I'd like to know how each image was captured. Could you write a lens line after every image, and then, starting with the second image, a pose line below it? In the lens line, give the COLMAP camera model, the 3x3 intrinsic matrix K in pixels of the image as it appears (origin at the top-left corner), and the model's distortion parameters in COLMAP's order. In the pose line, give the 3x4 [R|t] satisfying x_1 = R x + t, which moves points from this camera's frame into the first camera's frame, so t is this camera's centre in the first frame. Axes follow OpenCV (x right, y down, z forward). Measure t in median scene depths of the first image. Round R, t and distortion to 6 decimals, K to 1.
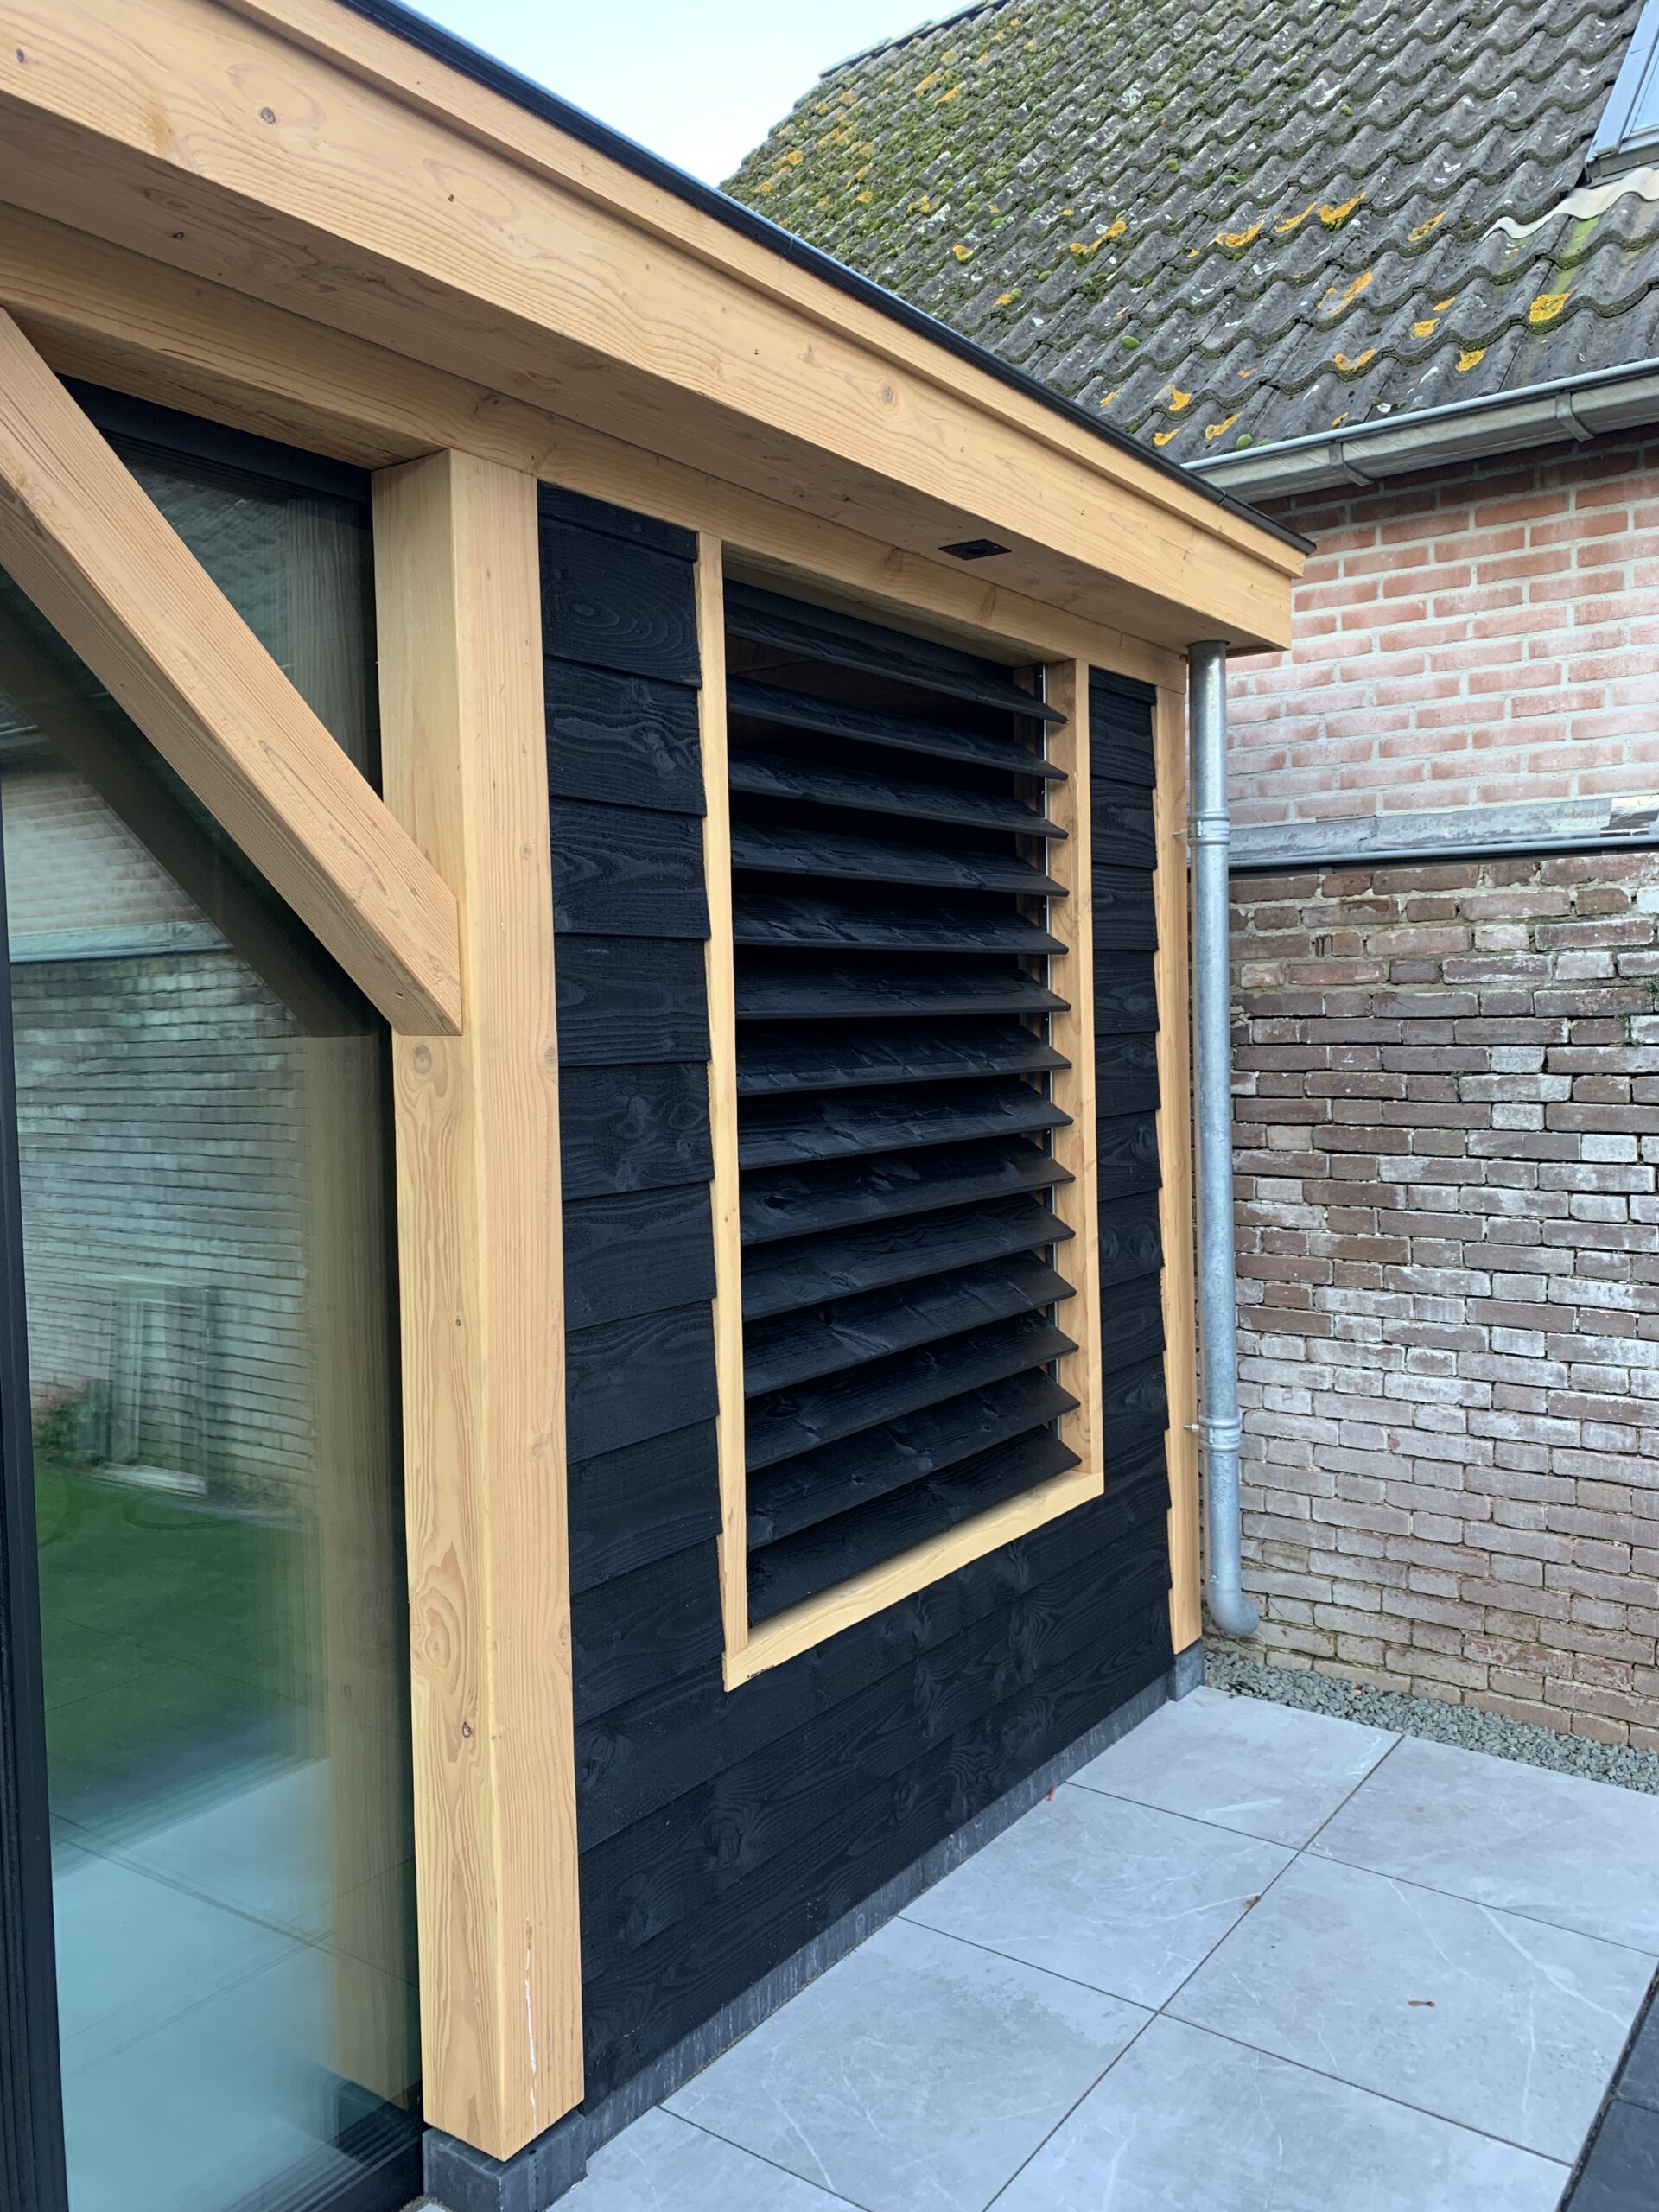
lens RADIAL K [[1703.8, 0, 826.0], [0, 1703.8, 1078.0], [0, 0, 1]] dist [0.030743, -0.027961]
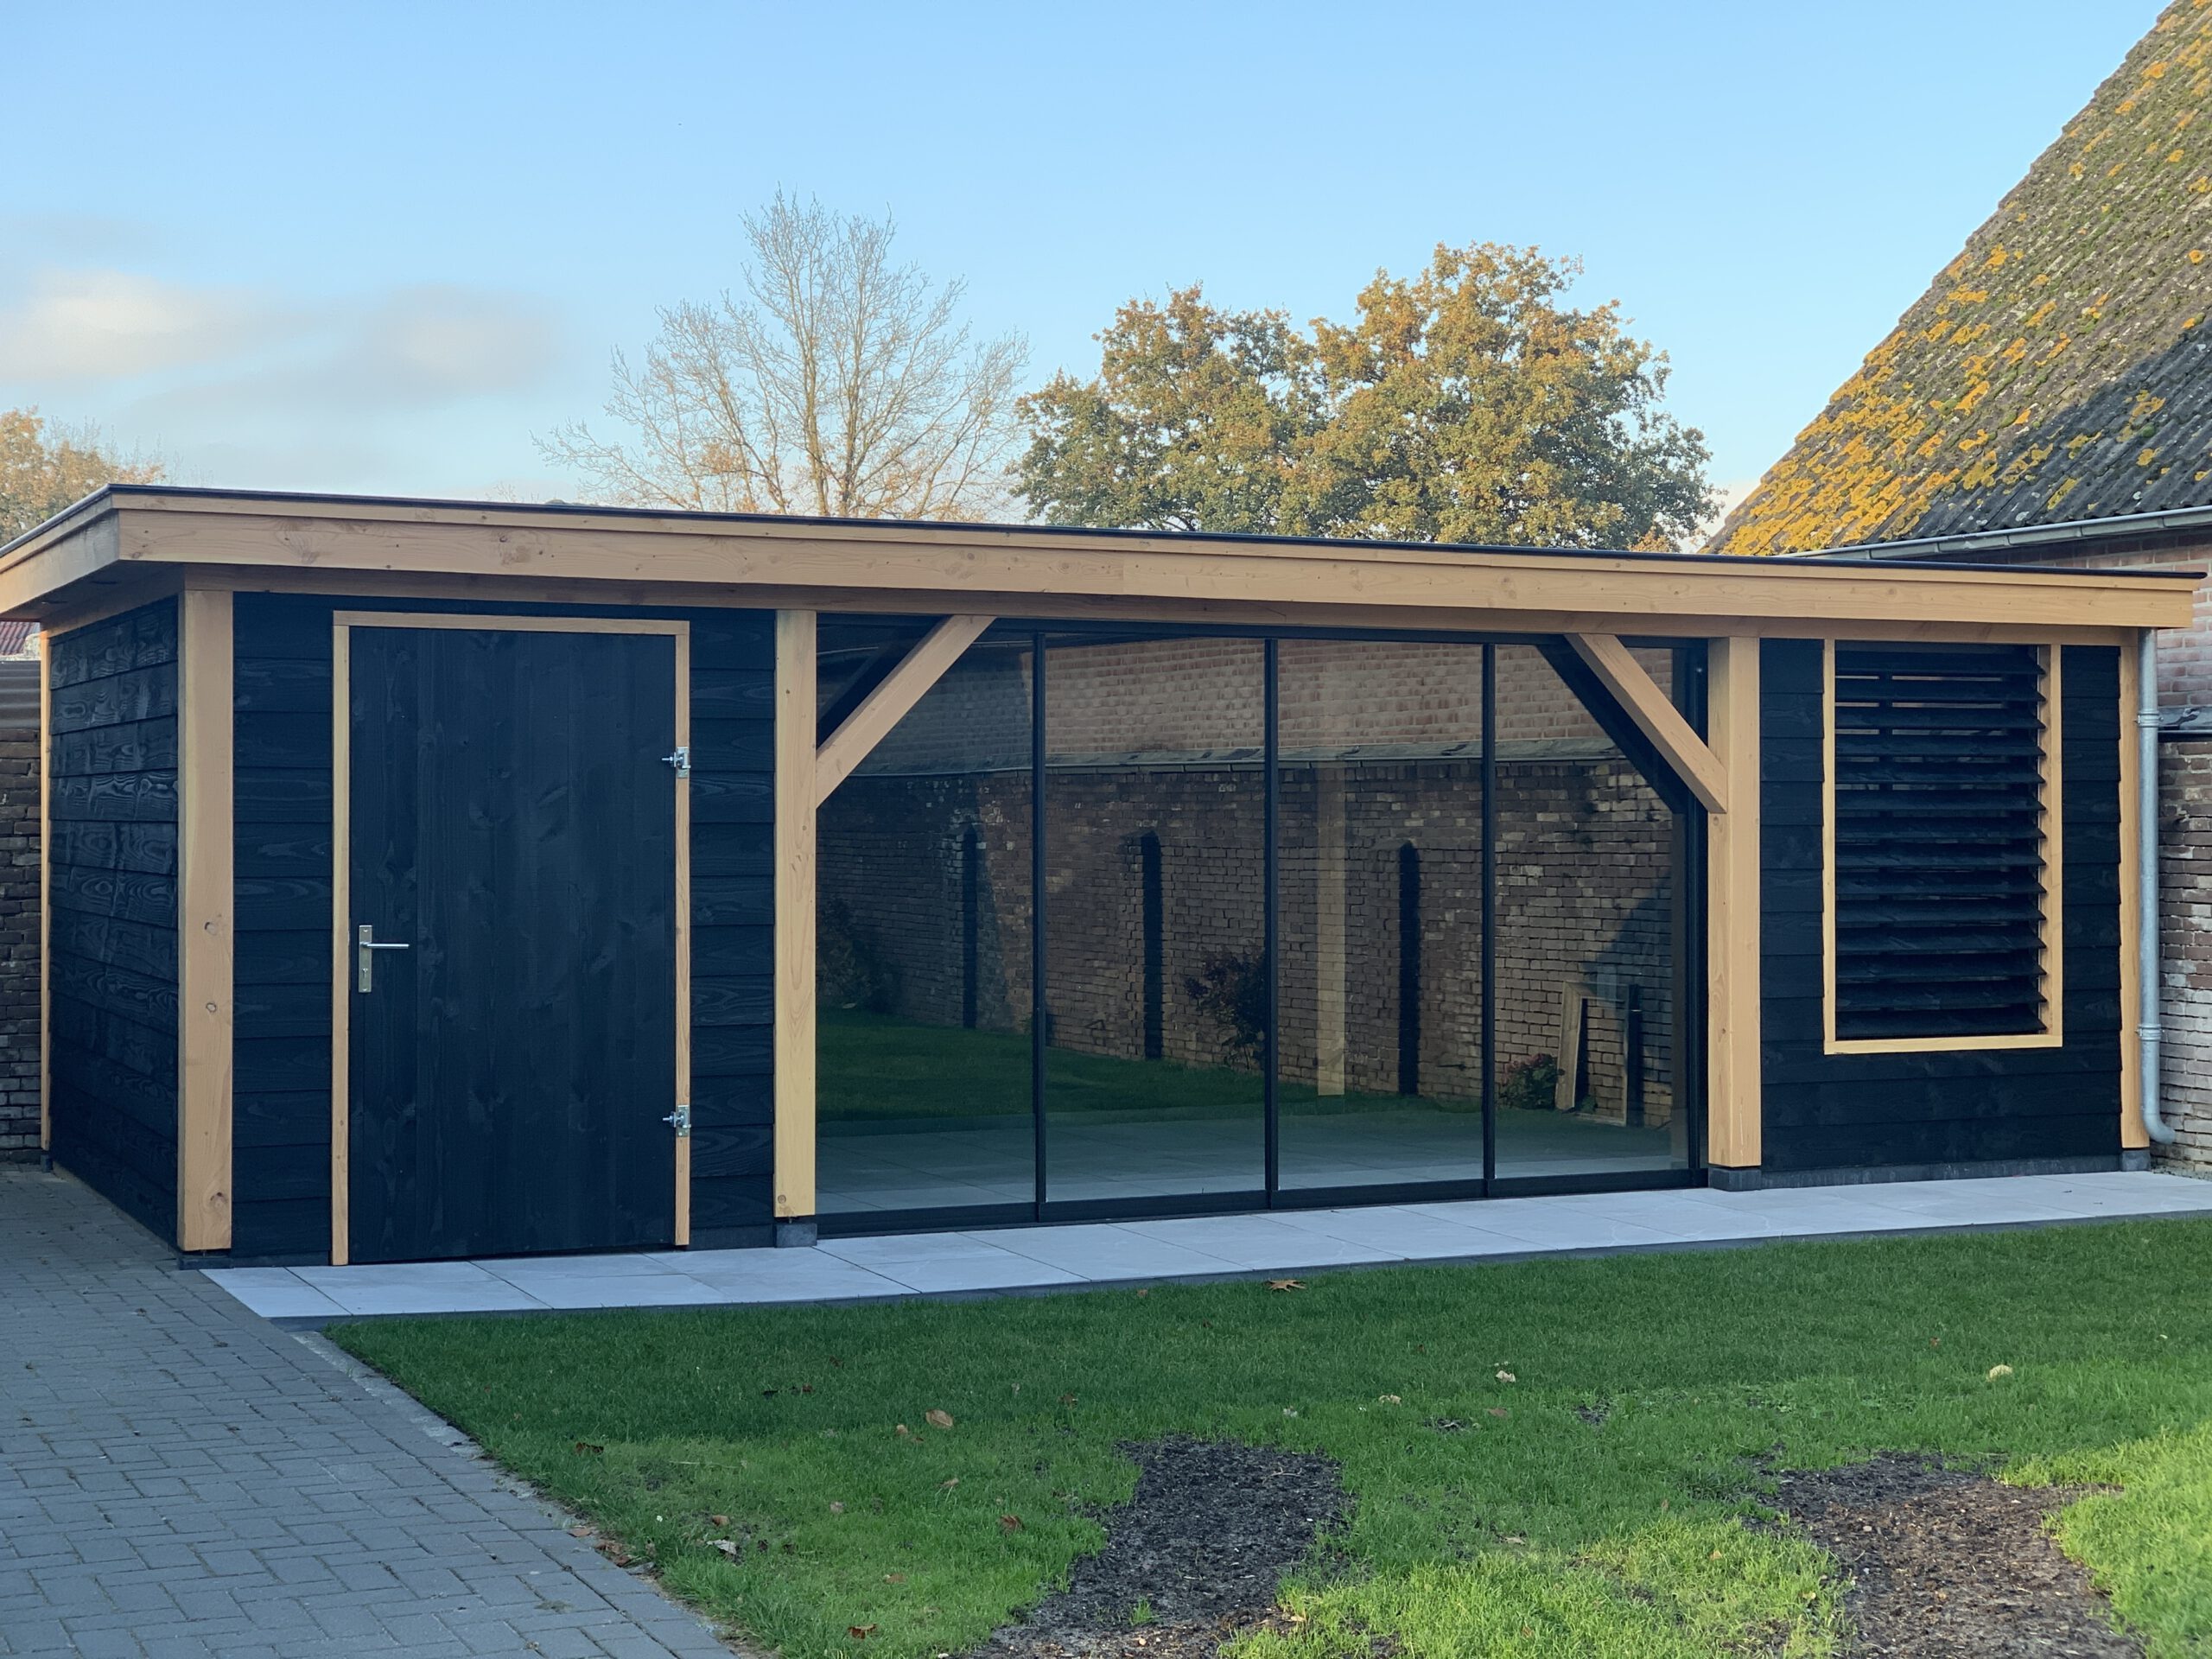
lens RADIAL K [[3285.4, 0, 1106.0], [0, 3285.4, 829.5], [0, 0, 1]] dist [0.091976, -0.034372]
pose [[0.877771, 0.023861, -0.478486, 0.956329], [-0.037557, 0.999112, -0.019073, 0.092494], [0.477606, 0.034712, 0.877888, -2.770542]]
